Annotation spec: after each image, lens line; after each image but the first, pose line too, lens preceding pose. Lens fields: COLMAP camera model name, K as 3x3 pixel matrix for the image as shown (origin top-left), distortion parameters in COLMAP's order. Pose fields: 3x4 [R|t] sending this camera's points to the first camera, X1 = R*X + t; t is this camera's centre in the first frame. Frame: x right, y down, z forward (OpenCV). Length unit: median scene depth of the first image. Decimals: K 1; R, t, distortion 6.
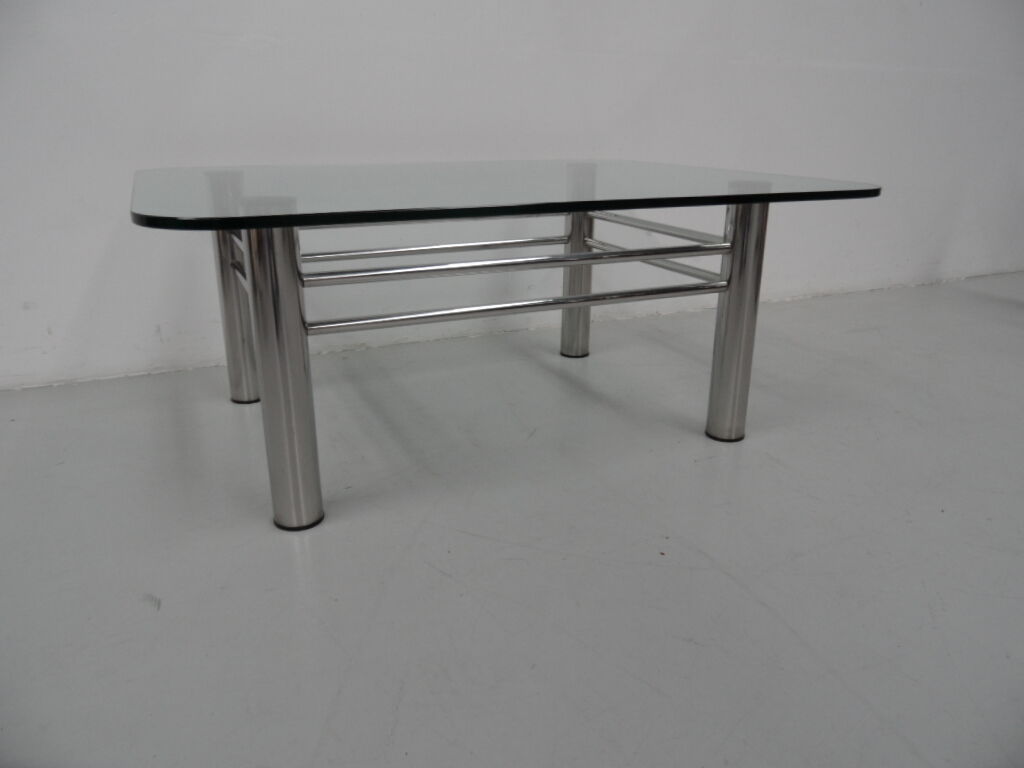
lens RADIAL K [[740.3, 0, 497.3], [0, 740.3, 386.9], [0, 0, 1]] dist [-0.000445, 0.000405]
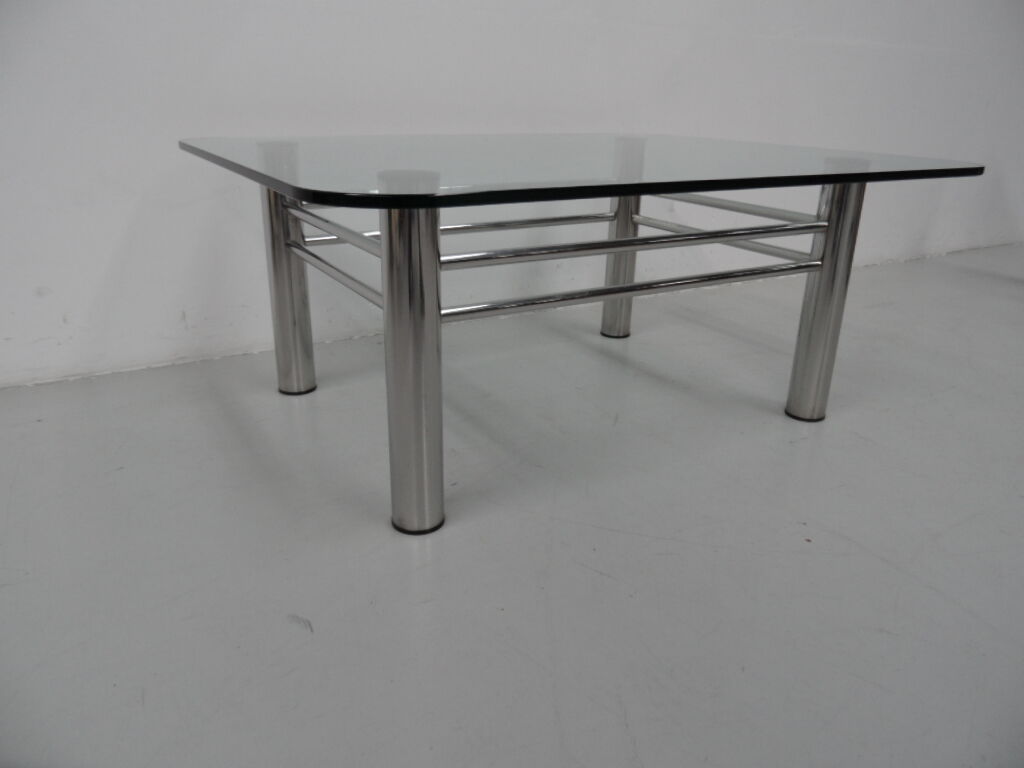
lens RADIAL K [[744.1, 0, 503.2], [0, 744.1, 379.4], [0, 0, 1]] dist [-0.003050, 0.001233]
pose [[0.993112, -0.023850, 0.114719, -0.199887], [0.021109, 0.999463, 0.025052, -0.015548], [-0.115254, -0.022458, 0.993082, 0.047298]]
